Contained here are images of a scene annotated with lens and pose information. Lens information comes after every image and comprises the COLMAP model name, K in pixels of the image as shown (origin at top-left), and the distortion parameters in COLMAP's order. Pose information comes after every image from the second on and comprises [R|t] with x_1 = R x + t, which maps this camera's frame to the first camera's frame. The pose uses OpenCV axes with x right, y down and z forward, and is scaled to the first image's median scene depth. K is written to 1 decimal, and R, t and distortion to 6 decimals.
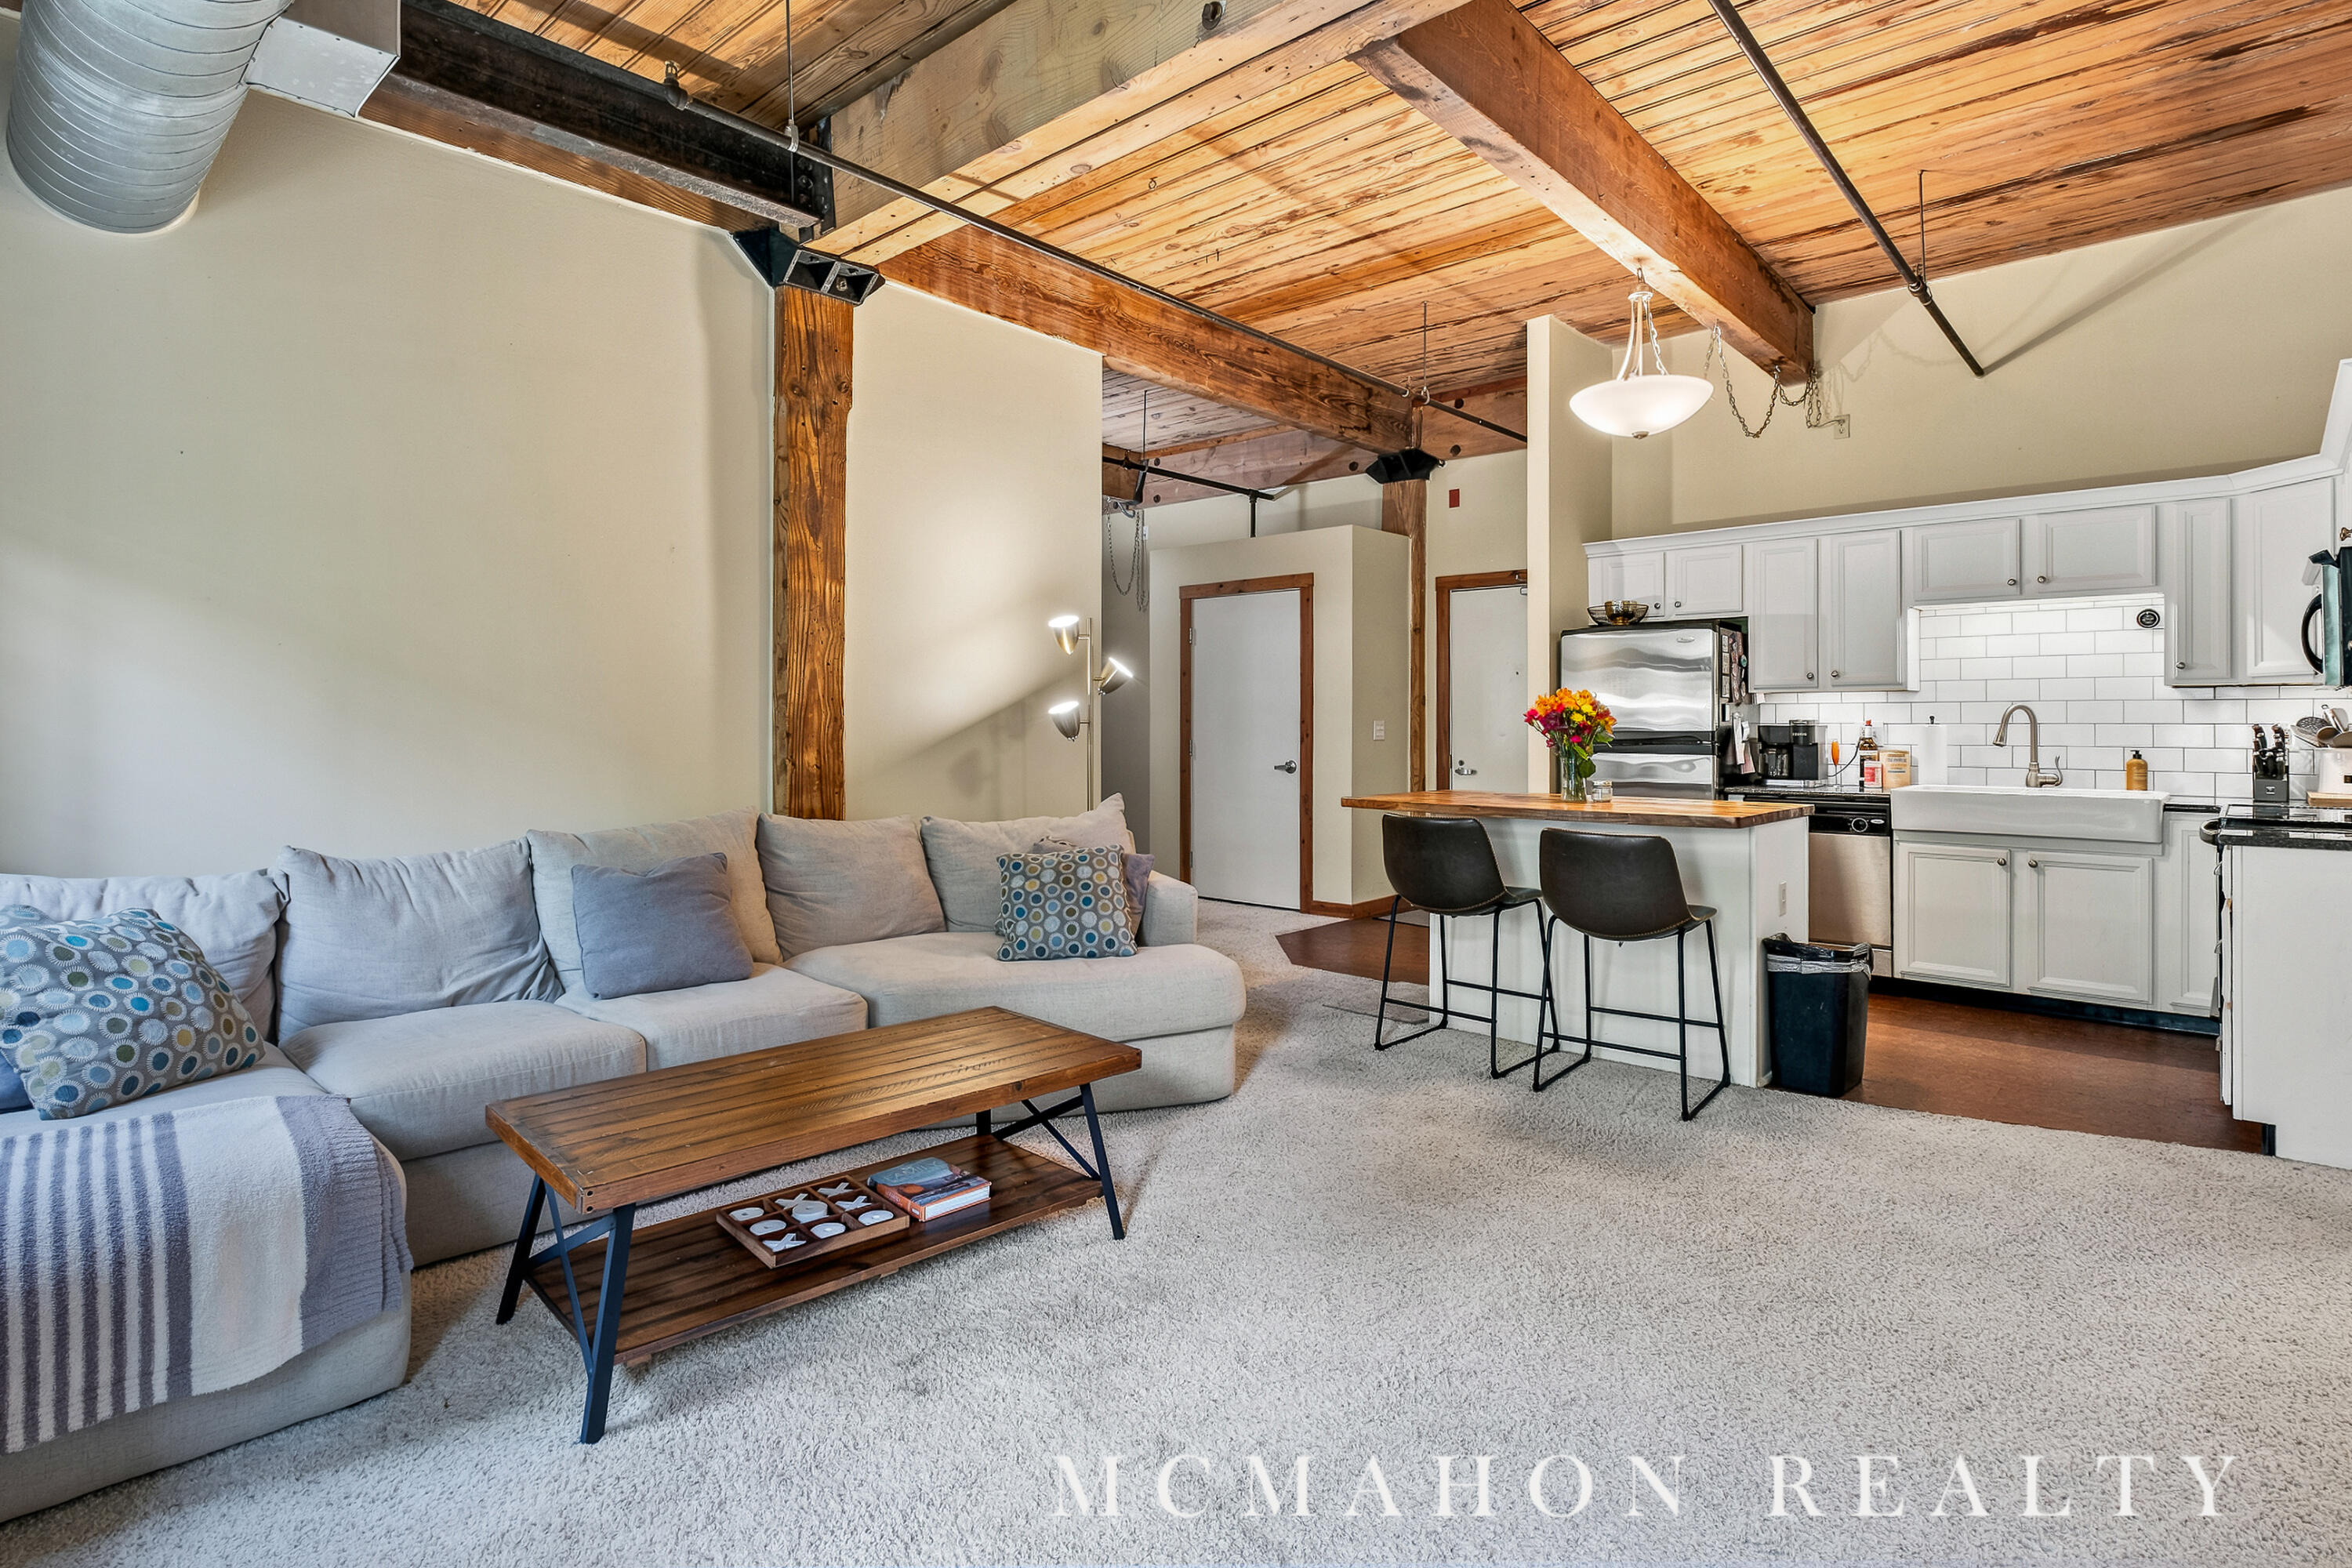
lens RADIAL K [[1193.4, 0, 1176.7], [0, 1193.4, 720.1], [0, 0, 1]] dist [-0.004202, -0.001778]
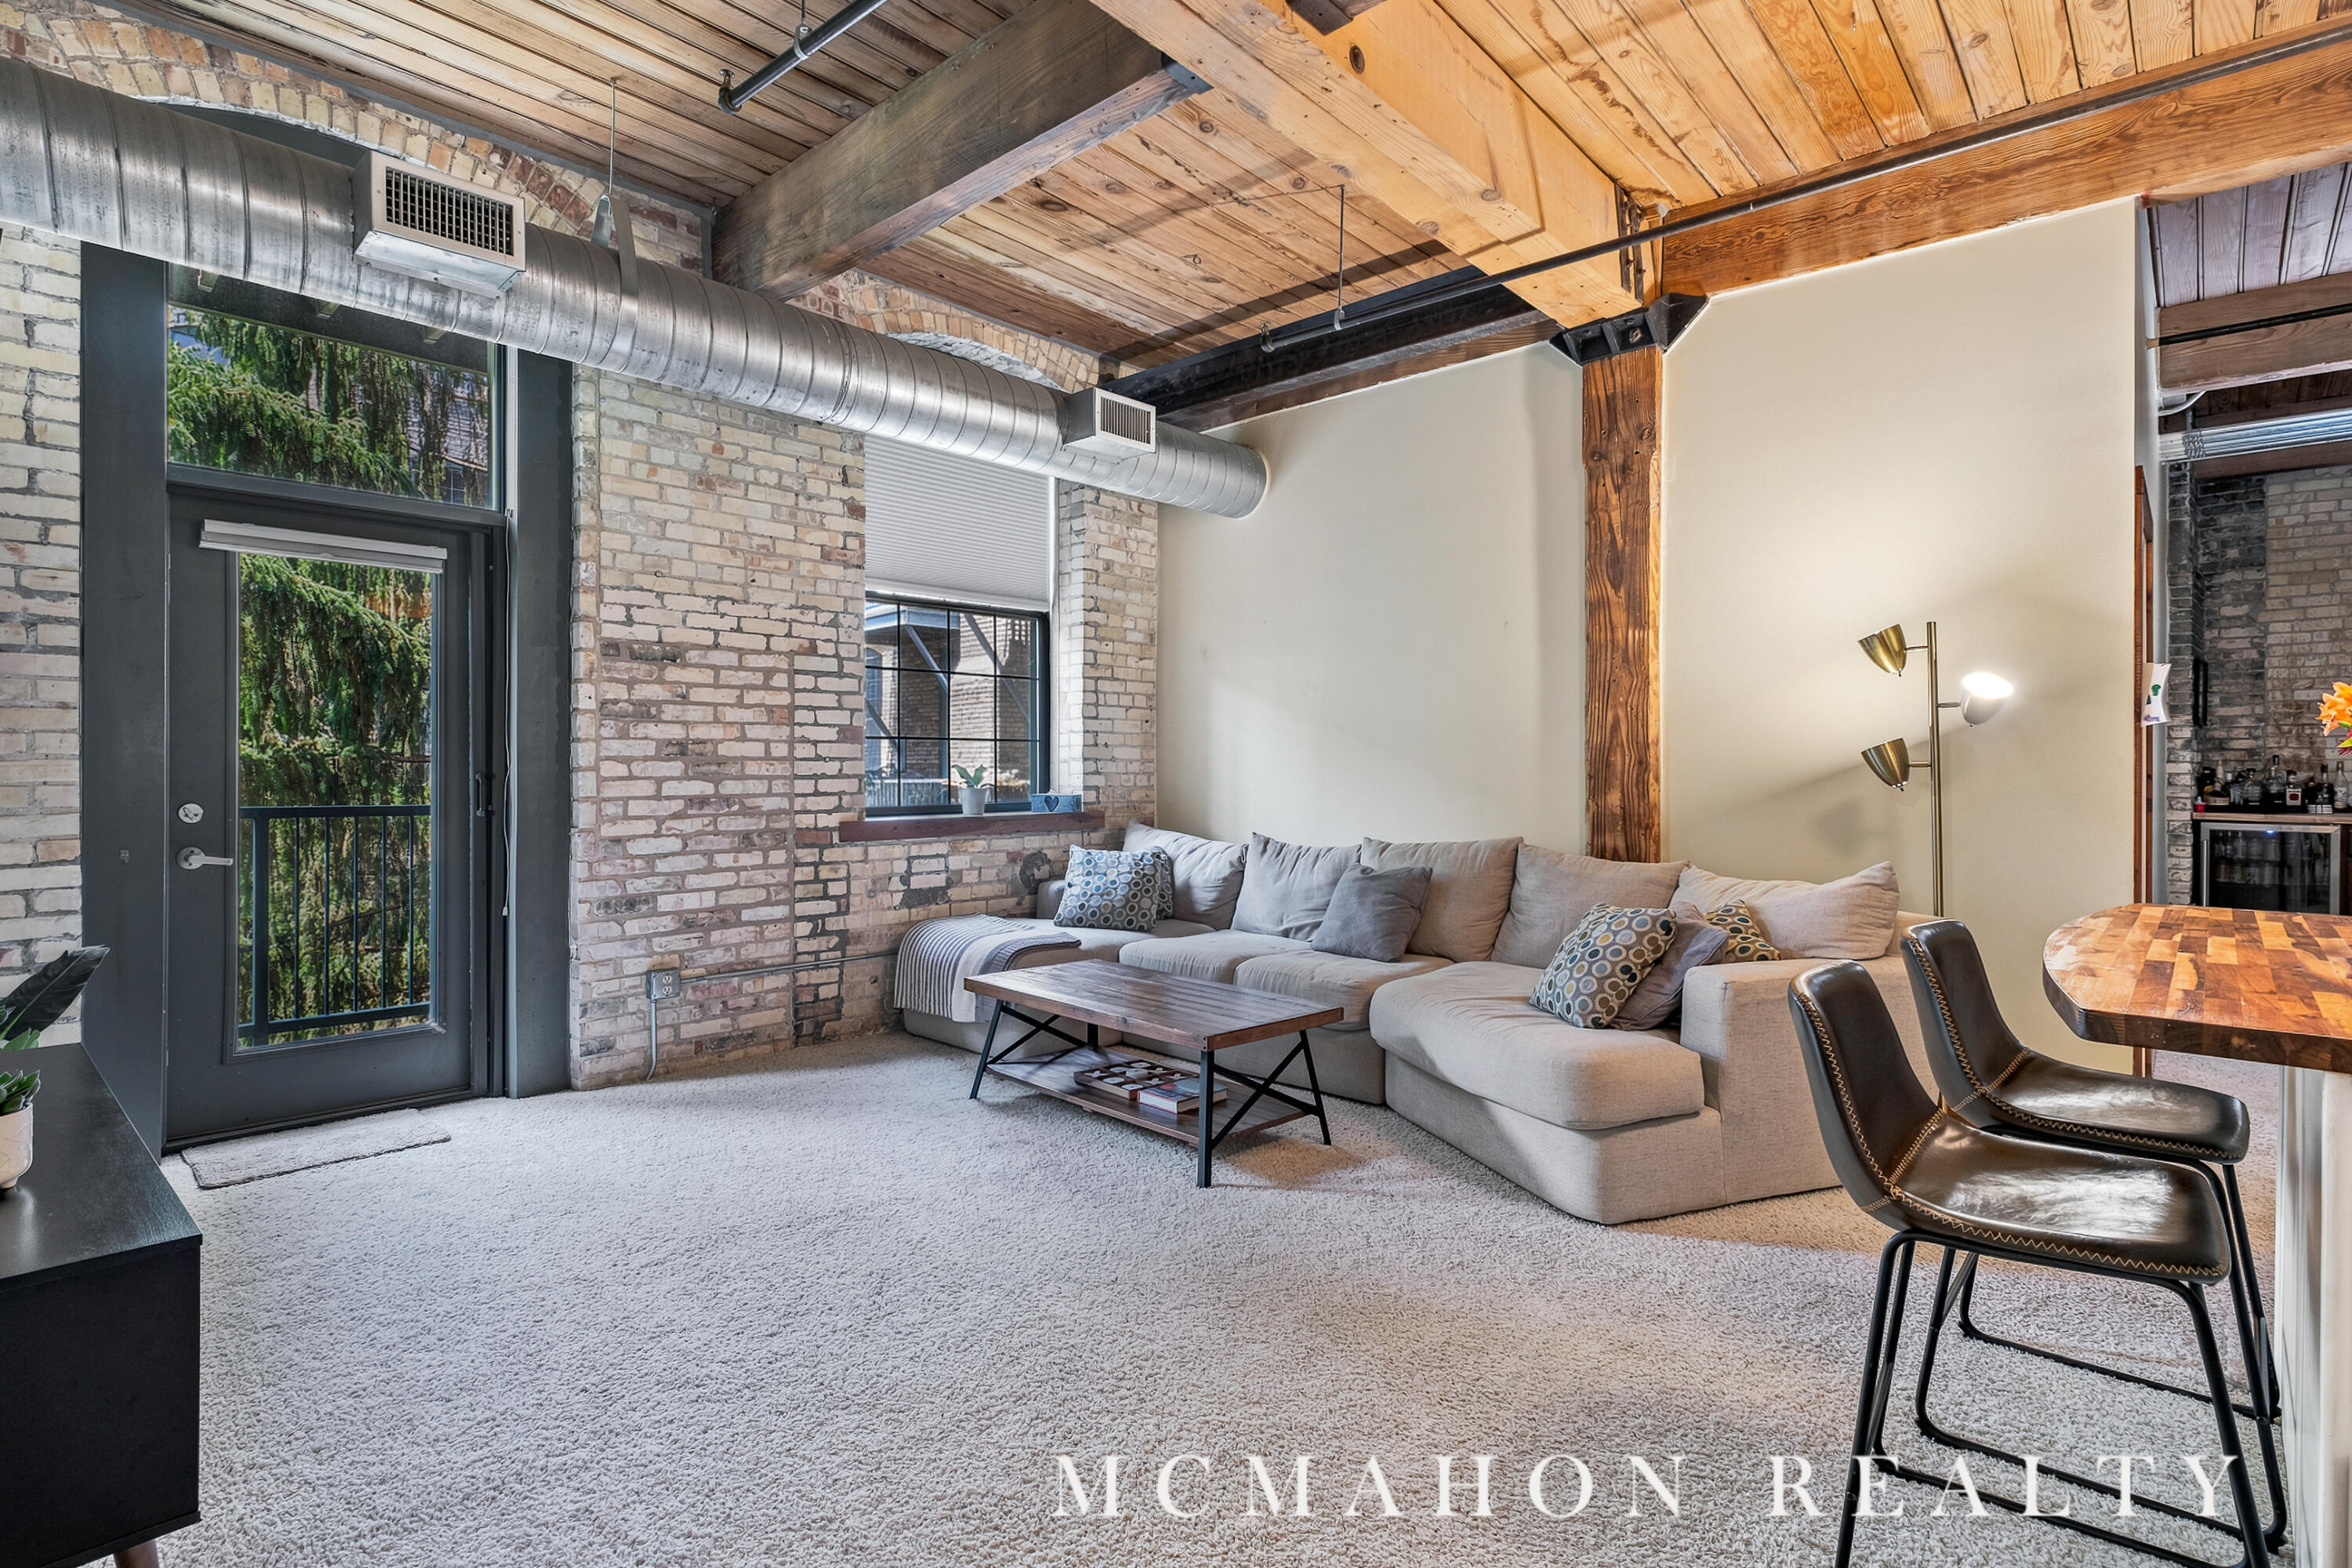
lens RADIAL K [[1144.9, 0, 1172.3], [0, 1144.9, 770.5], [0, 0, 1]] dist [-0.002277, -0.000504]
pose [[-0.000064, 0.000797, -1.000000, 0.558955], [-0.000932, 0.999999, 0.000797, 0.004841], [1.000000, 0.000932, -0.000063, 0.483079]]
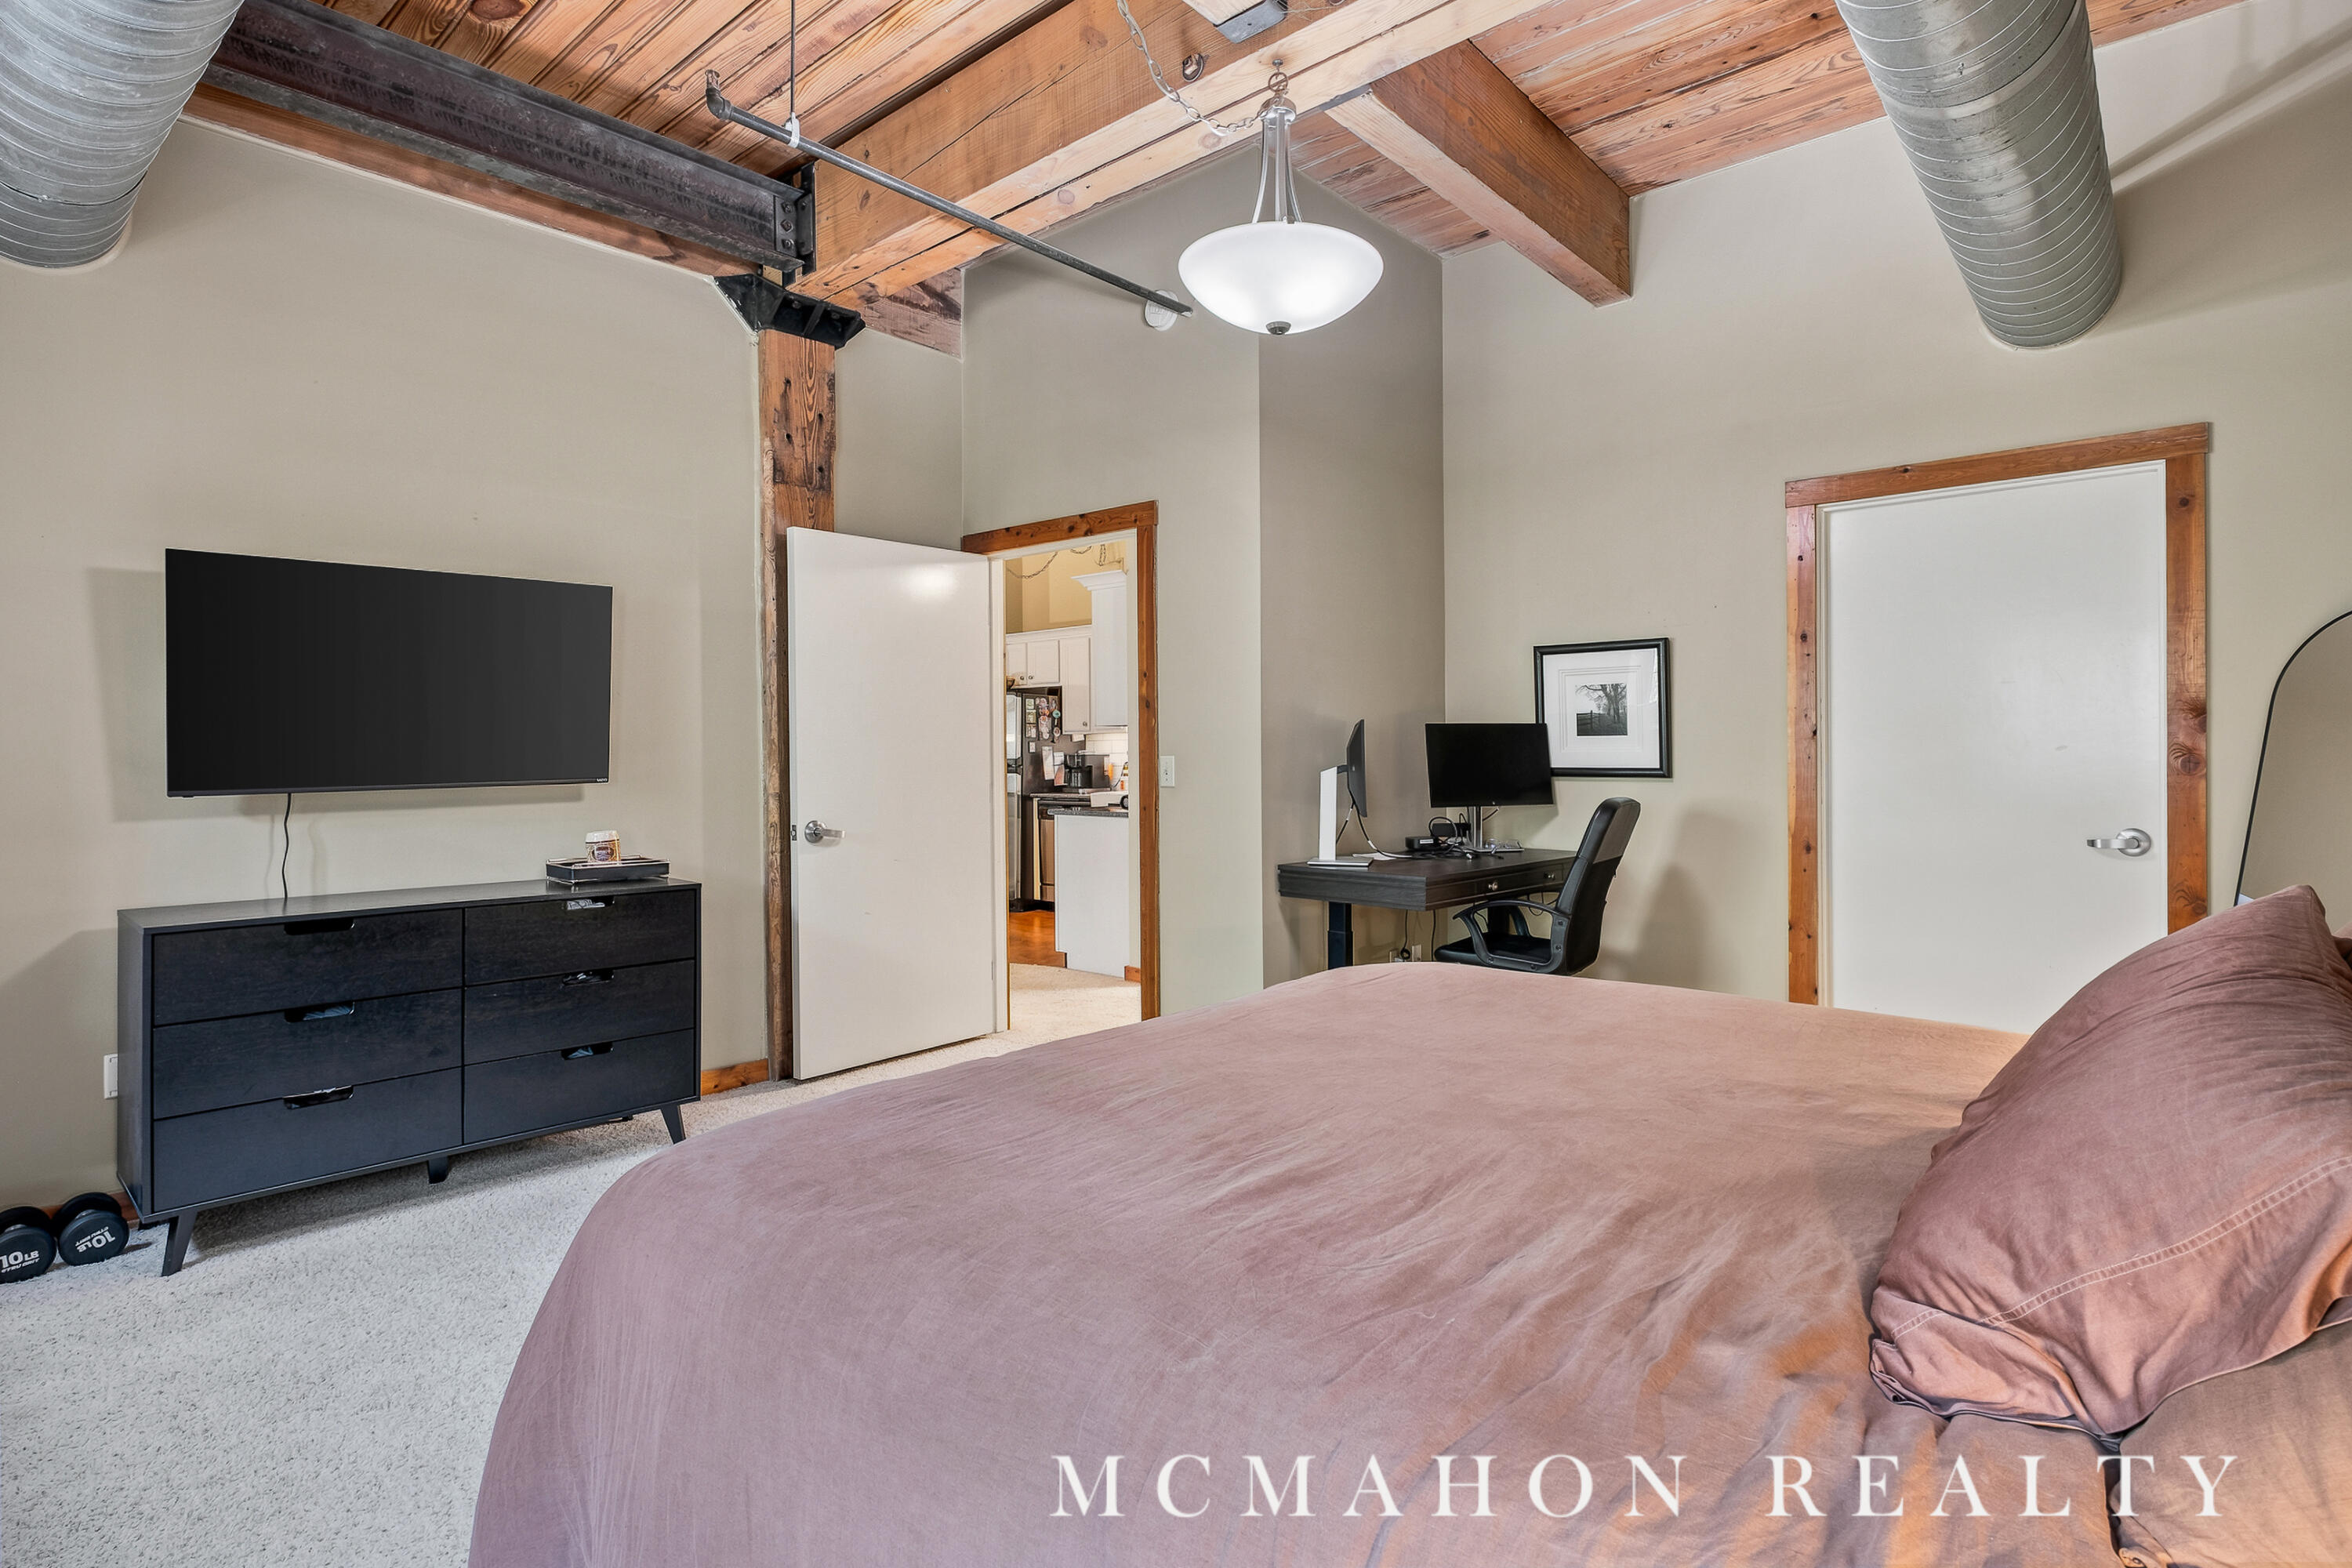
lens RADIAL K [[1193.4, 0, 1176.7], [0, 1193.4, 720.1], [0, 0, 1]] dist [-0.004202, -0.001778]
pose [[0.999375, 0.001160, 0.035343, 0.607230], [-0.000343, 0.999732, -0.023127, -0.005411], [-0.035361, 0.023101, 0.999108, -0.616757]]
